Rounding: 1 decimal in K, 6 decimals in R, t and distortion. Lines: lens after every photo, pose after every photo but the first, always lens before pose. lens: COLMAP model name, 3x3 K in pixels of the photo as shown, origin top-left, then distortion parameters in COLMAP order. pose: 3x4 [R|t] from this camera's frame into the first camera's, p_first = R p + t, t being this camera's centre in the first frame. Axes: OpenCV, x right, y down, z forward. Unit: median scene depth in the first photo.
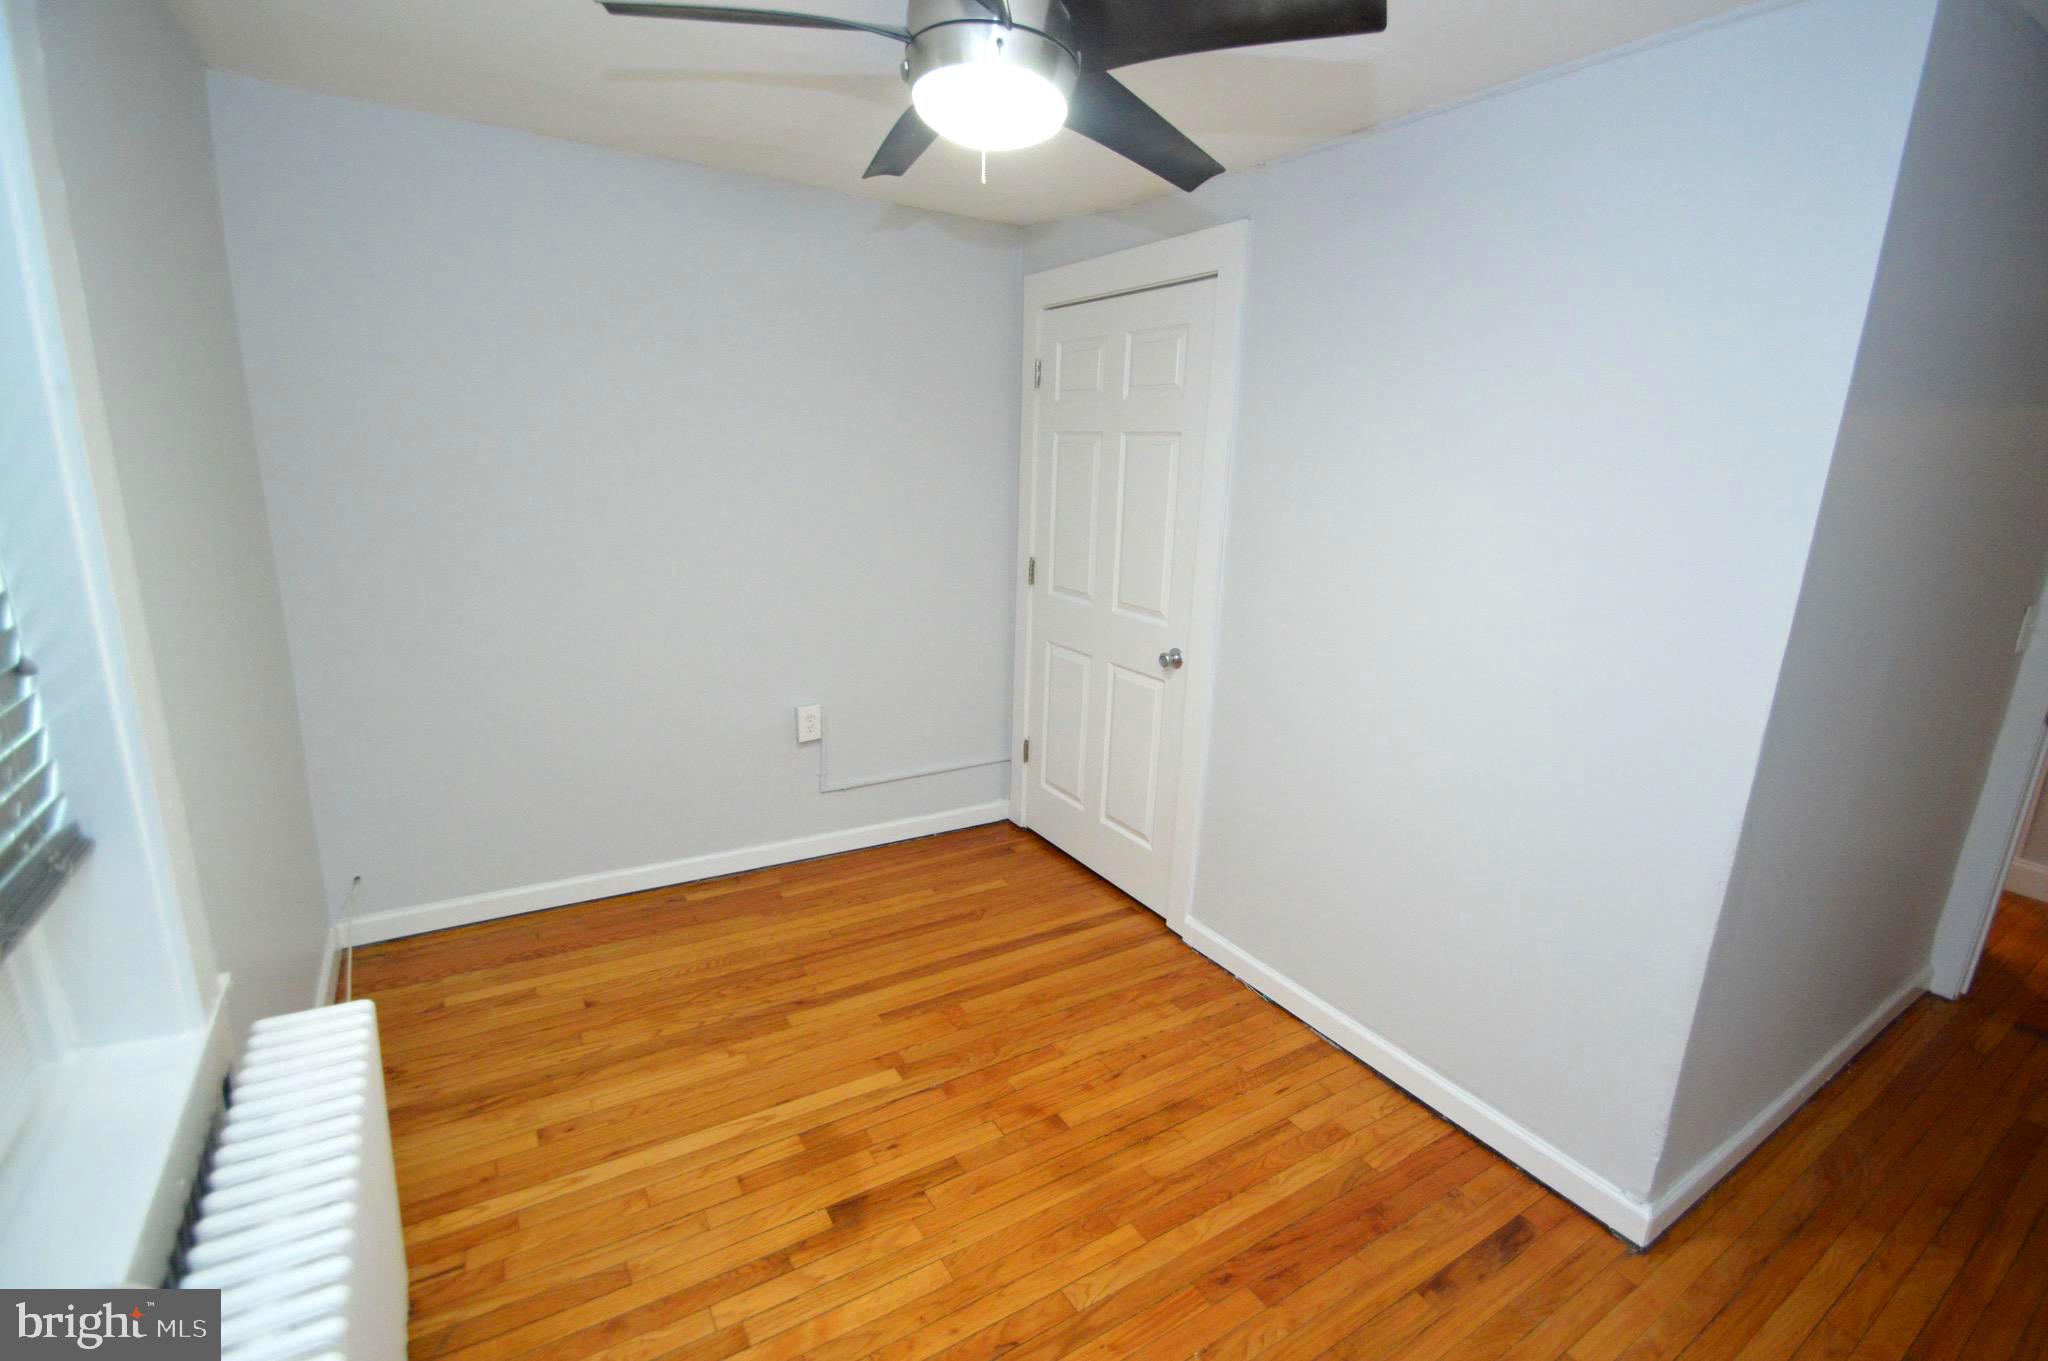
lens RADIAL K [[905.8, 0, 1023.1], [0, 905.8, 677.4], [0, 0, 1]] dist [0.000999, -0.002313]
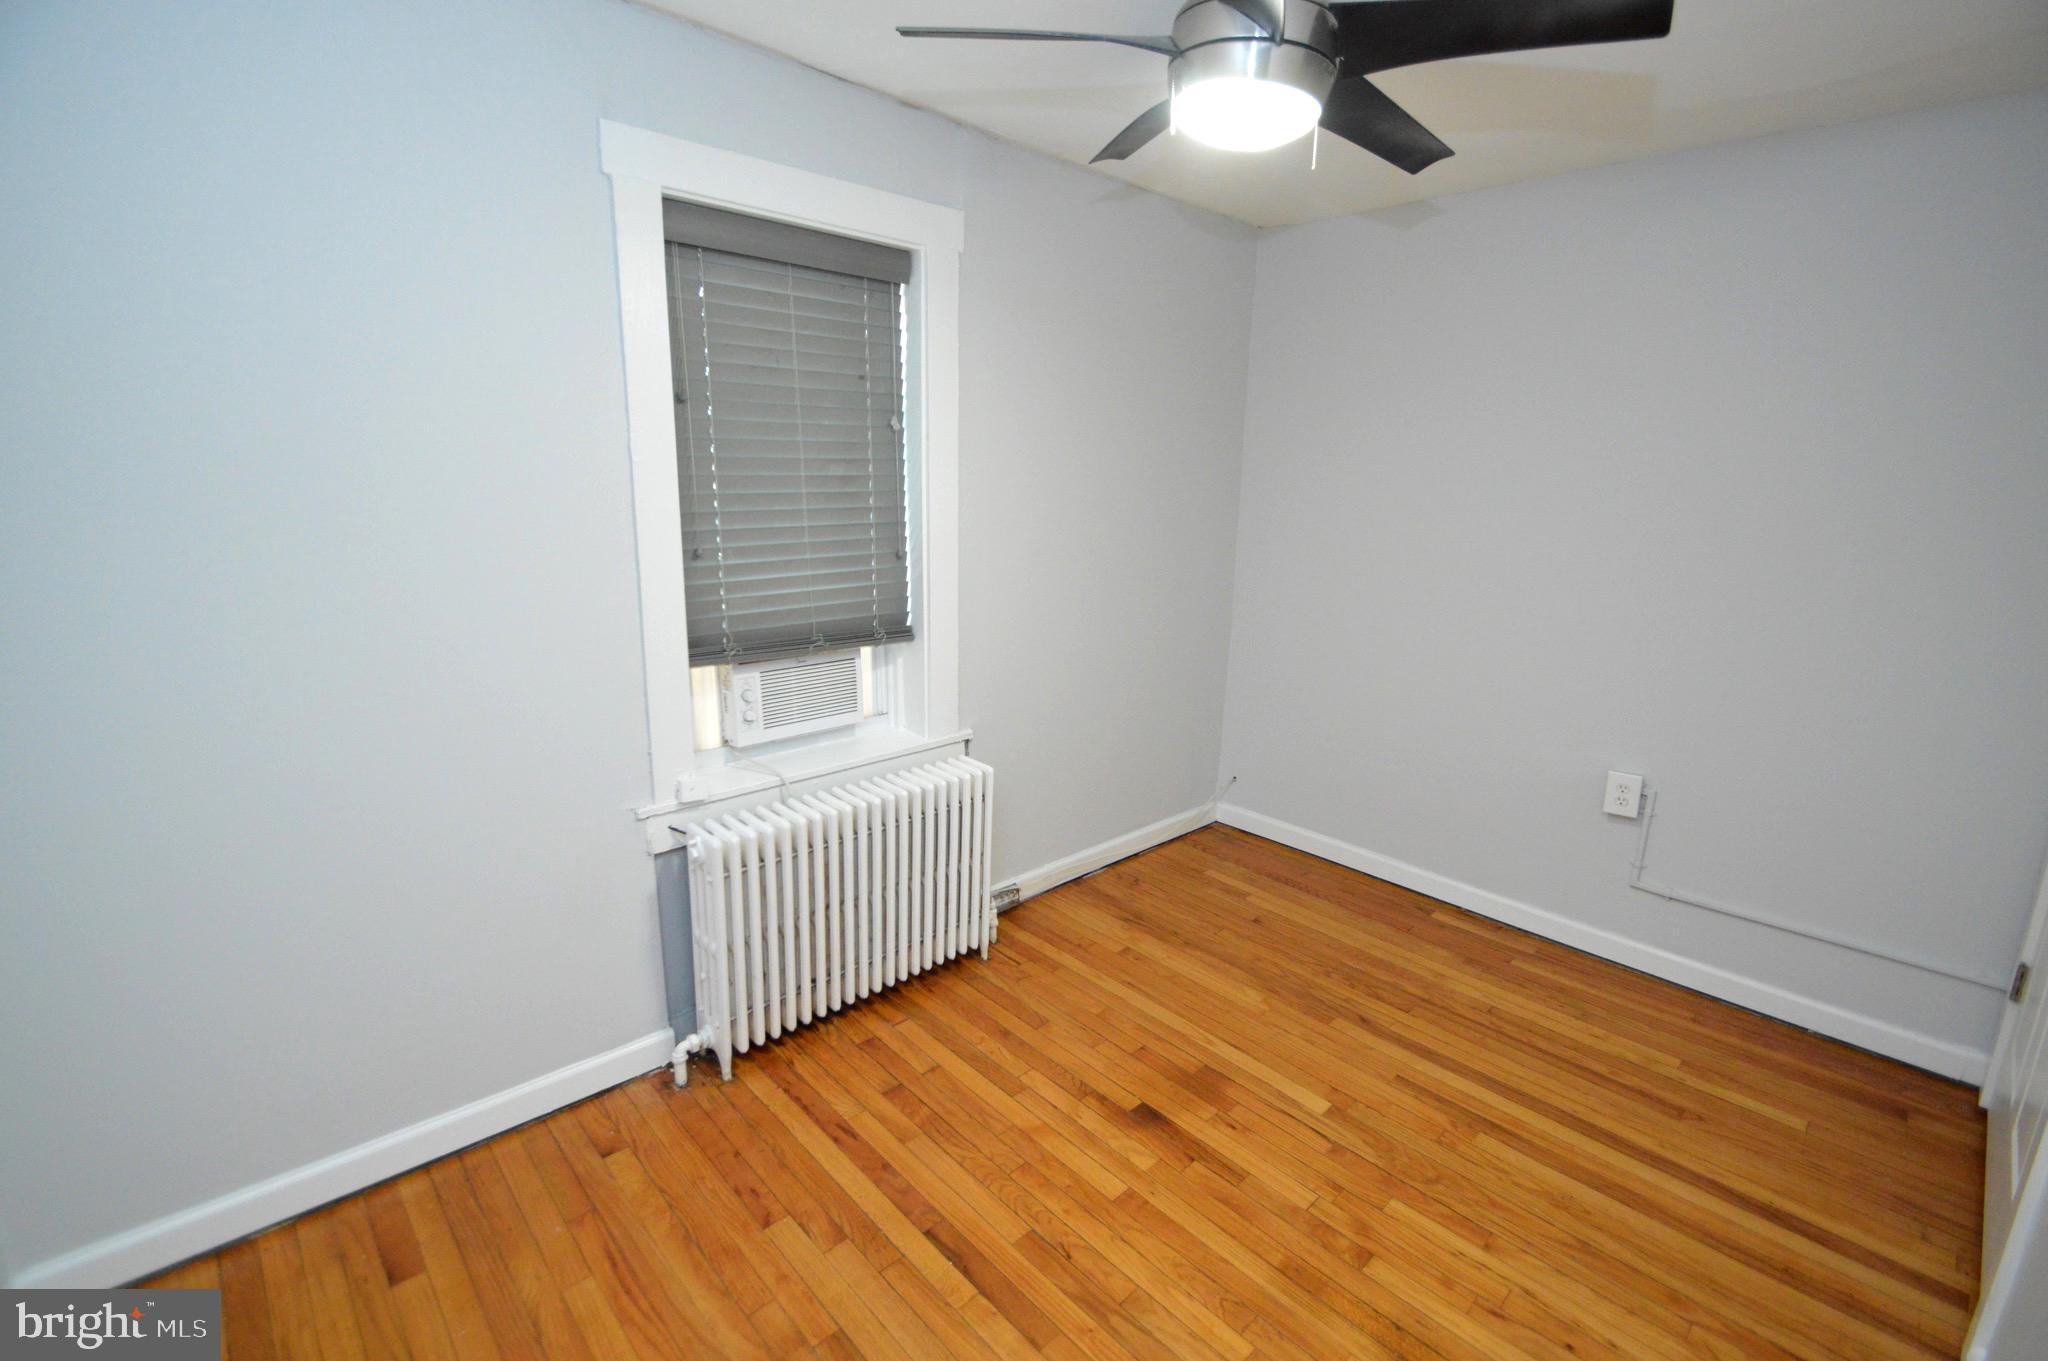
lens RADIAL K [[905.8, 0, 1021.1], [0, 905.8, 683.7], [0, 0, 1]] dist [0.000999, -0.002313]
pose [[0.191824, 0.190083, -0.962846, 0.573788], [-0.238908, 0.960597, 0.142042, -0.042952], [0.951907, 0.202784, 0.229678, 0.354478]]
